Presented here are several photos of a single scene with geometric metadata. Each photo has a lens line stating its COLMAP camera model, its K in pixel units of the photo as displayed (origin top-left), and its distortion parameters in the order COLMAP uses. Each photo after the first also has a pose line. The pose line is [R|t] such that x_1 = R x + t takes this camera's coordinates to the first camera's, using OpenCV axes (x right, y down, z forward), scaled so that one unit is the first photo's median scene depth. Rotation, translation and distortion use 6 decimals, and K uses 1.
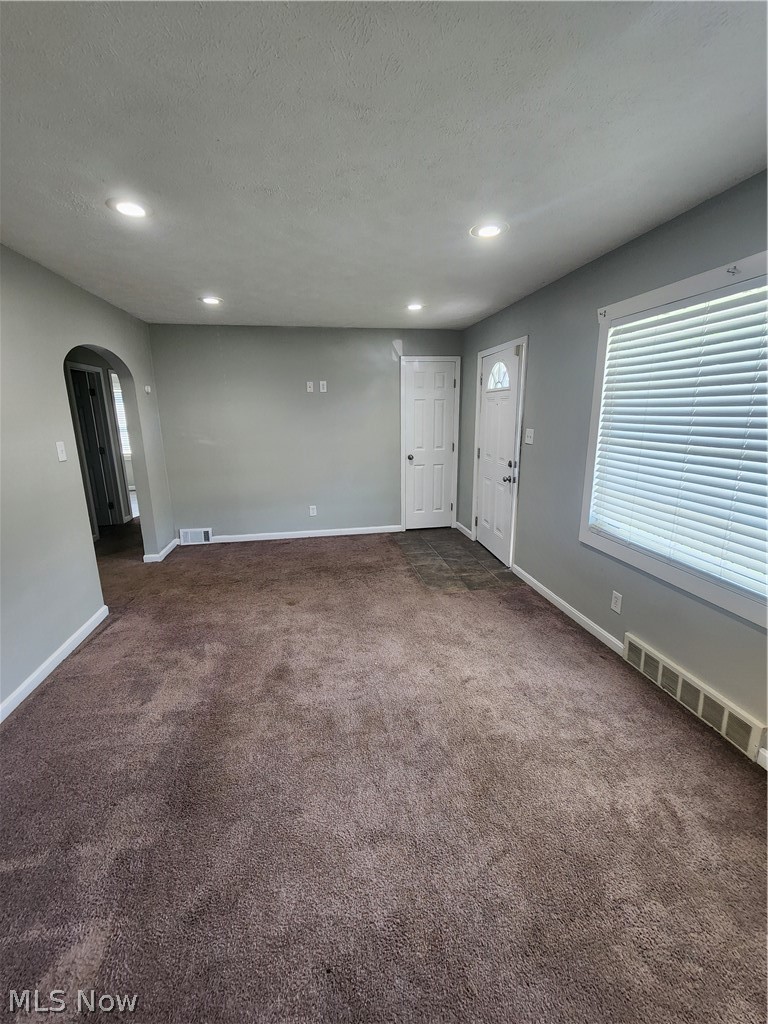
lens RADIAL K [[418.9, 0, 375.5], [0, 418.9, 510.4], [0, 0, 1]] dist [0.000051, -0.000083]
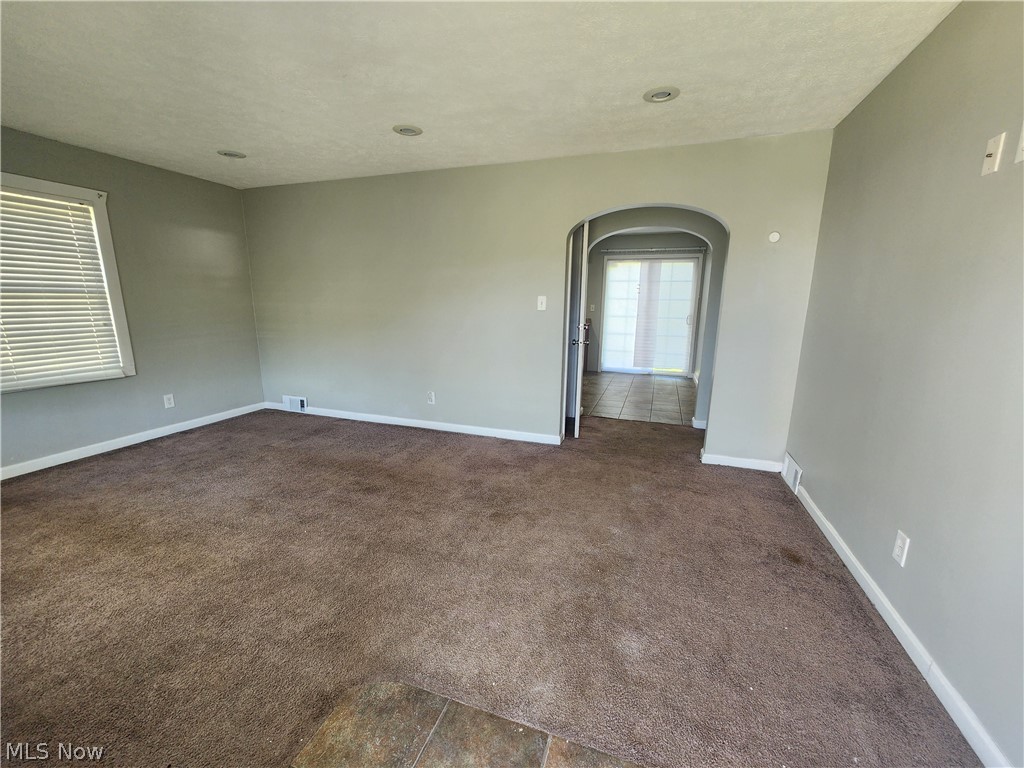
lens RADIAL K [[418.9, 0, 514.0], [0, 418.9, 387.4], [0, 0, 1]] dist [0.000051, -0.000083]
pose [[-0.472898, 0.193253, -0.859663, 0.494936], [-0.206732, 0.924082, 0.321457, -0.308116], [0.856522, 0.329736, -0.397045, 1.590459]]
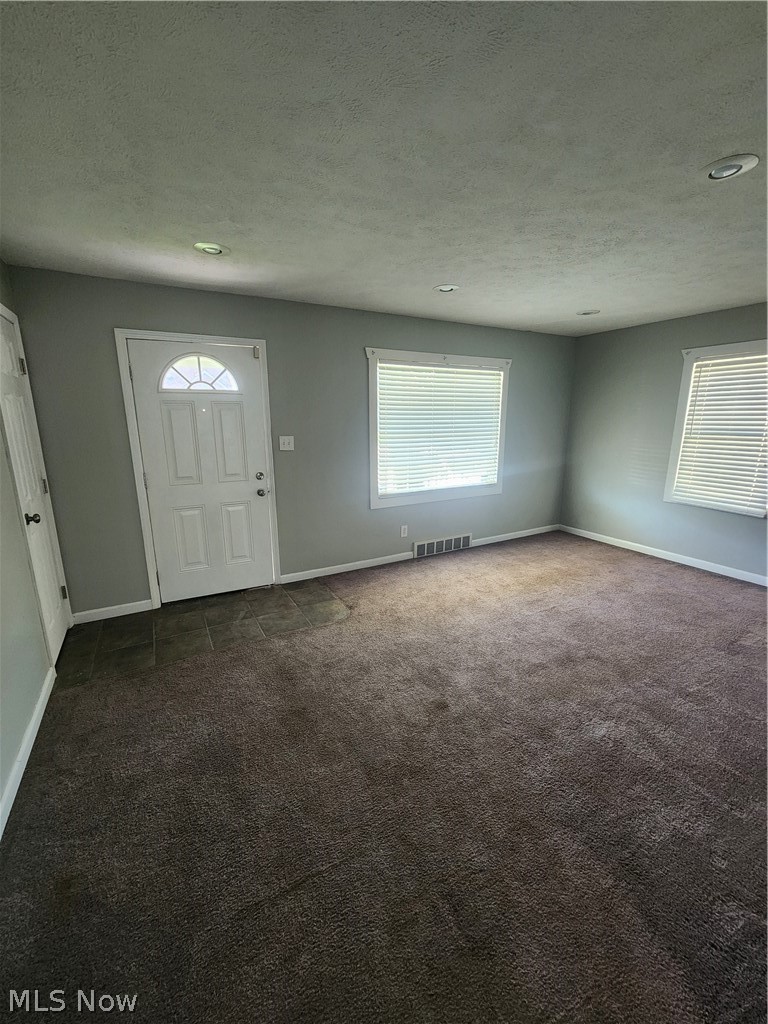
lens RADIAL K [[418.9, 0, 376.4], [0, 418.9, 509.7], [0, 0, 1]] dist [0.000051, -0.000083]
pose [[-0.330307, -0.188989, 0.924760, -0.902987], [0.229681, 0.934206, 0.272957, -0.337618], [-0.915502, 0.302560, -0.265168, 1.489619]]
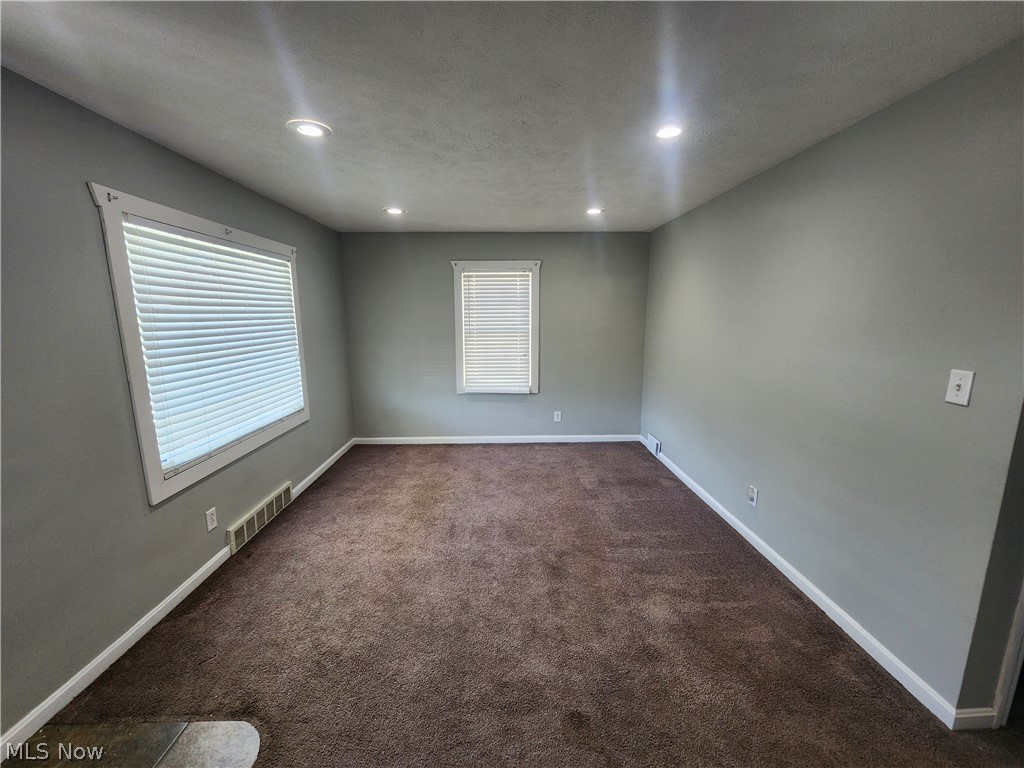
lens RADIAL K [[418.9, 0, 511.6], [0, 418.9, 385.3], [0, 0, 1]] dist [0.000051, -0.000083]
pose [[-0.990785, -0.003264, 0.135405, -0.238947], [0.050528, 0.918632, 0.391870, -0.402446], [-0.125666, 0.395101, -0.910002, 1.639262]]
